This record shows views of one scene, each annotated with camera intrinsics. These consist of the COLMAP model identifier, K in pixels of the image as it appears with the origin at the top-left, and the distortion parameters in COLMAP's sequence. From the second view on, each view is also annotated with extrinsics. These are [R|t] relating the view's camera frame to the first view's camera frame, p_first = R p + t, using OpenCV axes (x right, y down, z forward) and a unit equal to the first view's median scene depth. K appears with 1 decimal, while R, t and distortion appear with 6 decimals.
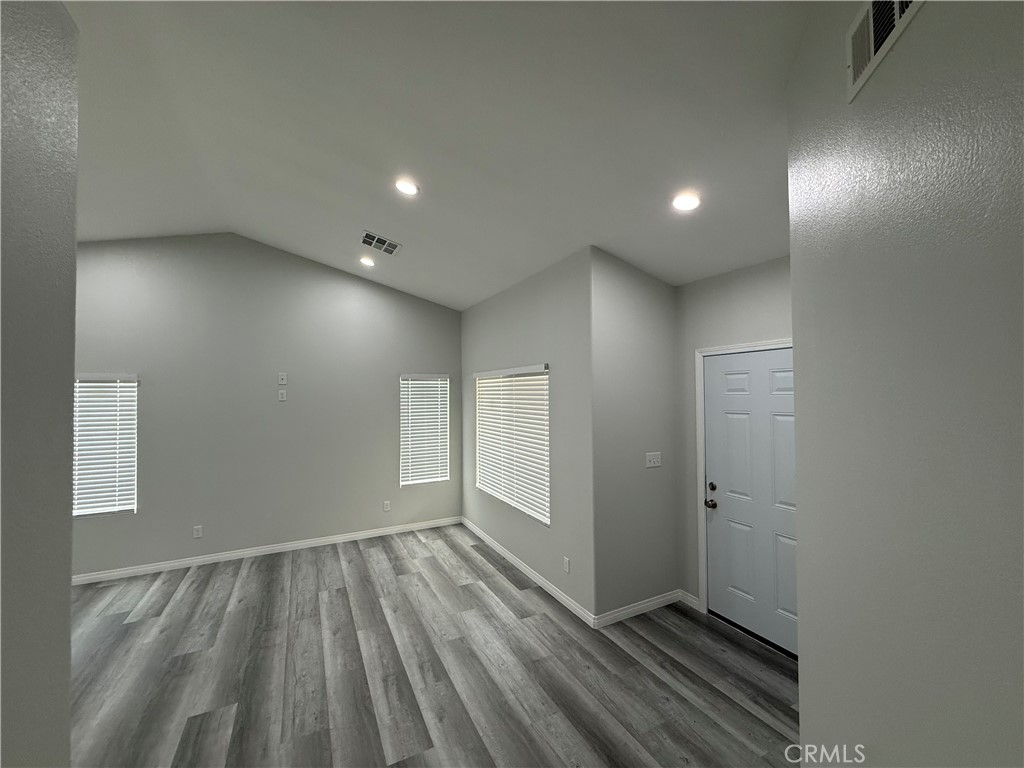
lens RADIAL K [[410.2, 0, 512.0], [0, 410.2, 384.0], [0, 0, 1]] dist [-0.000926, 0.000065]
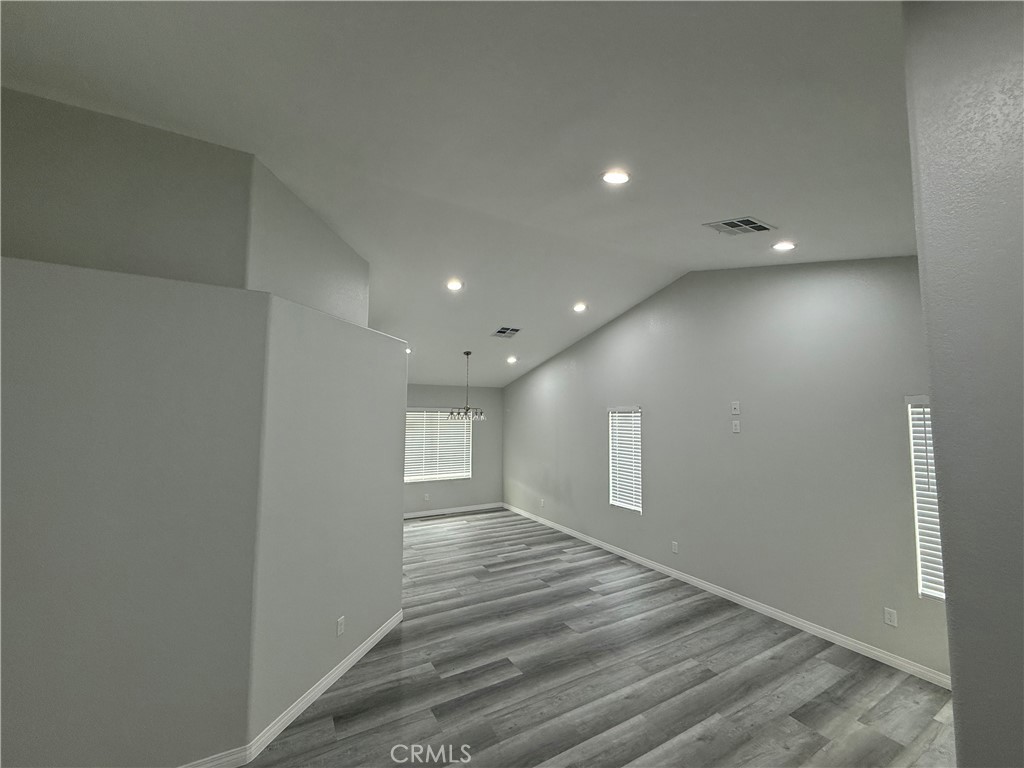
lens RADIAL K [[410.2, 0, 512.0], [0, 410.2, 384.0], [0, 0, 1]] dist [-0.000926, 0.000065]
pose [[0.043425, -0.069509, -0.996636, 0.380643], [0.011421, 0.997546, -0.069075, -0.010670], [0.998991, -0.008383, 0.044113, 0.547094]]
